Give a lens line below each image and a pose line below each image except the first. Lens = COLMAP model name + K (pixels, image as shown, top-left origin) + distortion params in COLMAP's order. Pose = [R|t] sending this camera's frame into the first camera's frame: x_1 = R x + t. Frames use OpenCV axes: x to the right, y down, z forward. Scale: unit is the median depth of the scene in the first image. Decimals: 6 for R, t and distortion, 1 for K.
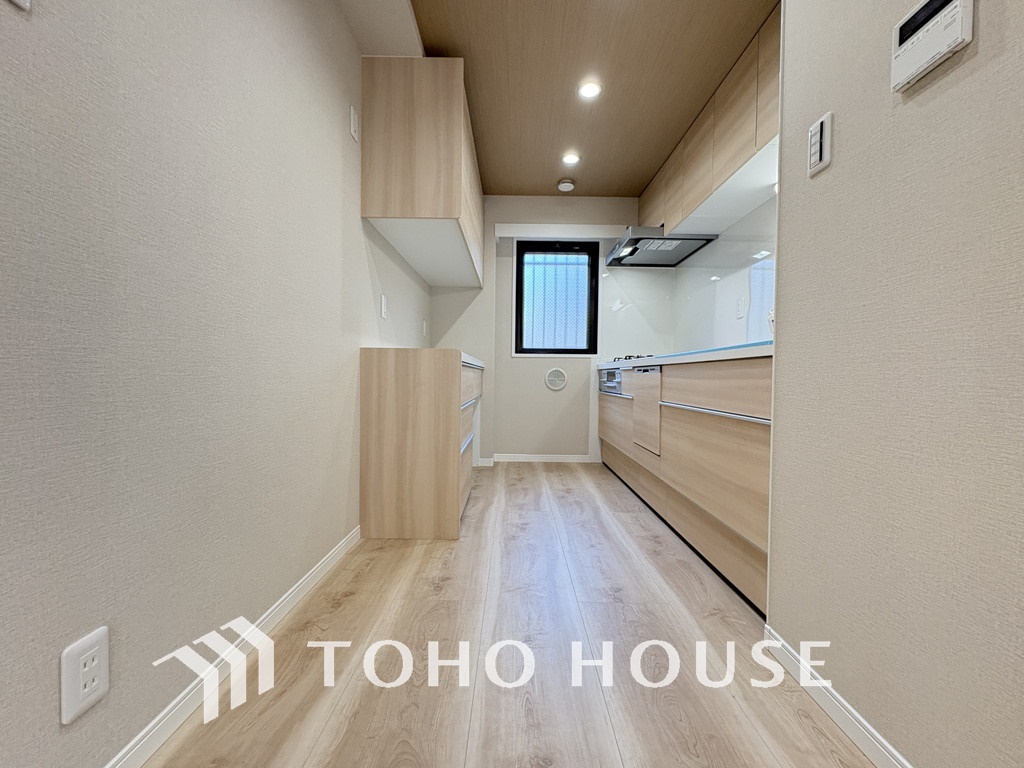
lens RADIAL K [[409.8, 0, 511.6], [0, 409.8, 376.8], [0, 0, 1]] dist [-0.000934, 0.000123]
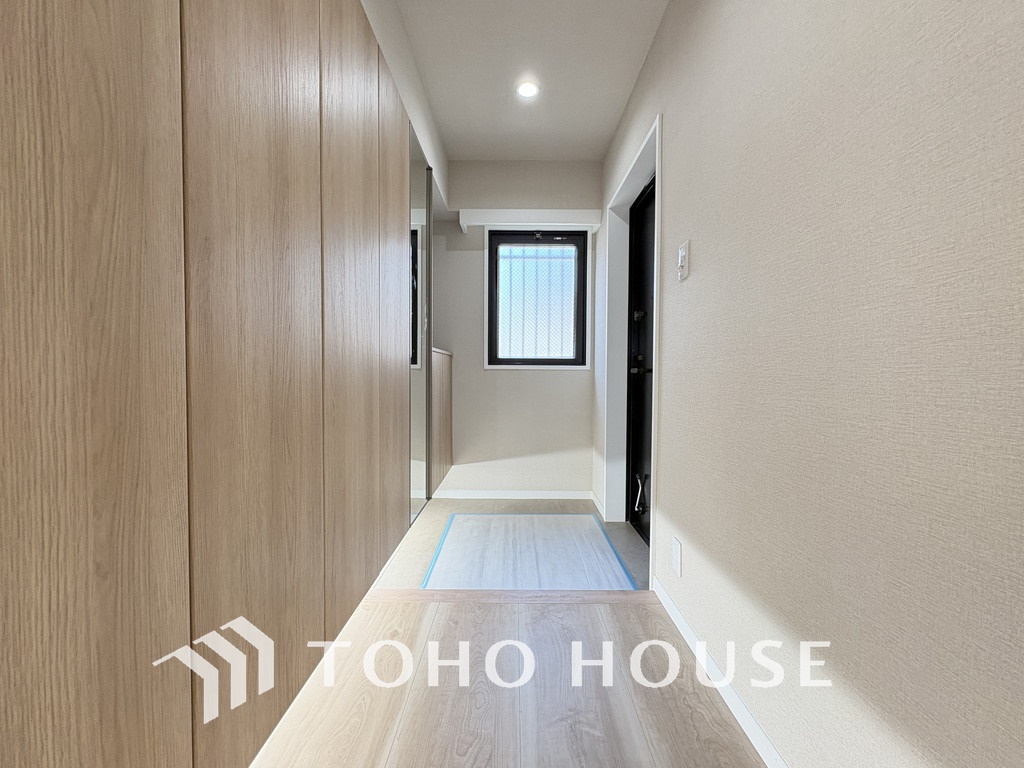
lens RADIAL K [[409.8, 0, 514.2], [0, 409.8, 377.4], [0, 0, 1]] dist [-0.000934, 0.000123]
pose [[0.999961, -0.008444, 0.002553, 0.063037], [0.008402, 0.999835, 0.016086, -0.047881], [-0.002688, -0.016064, 0.999867, 0.172756]]
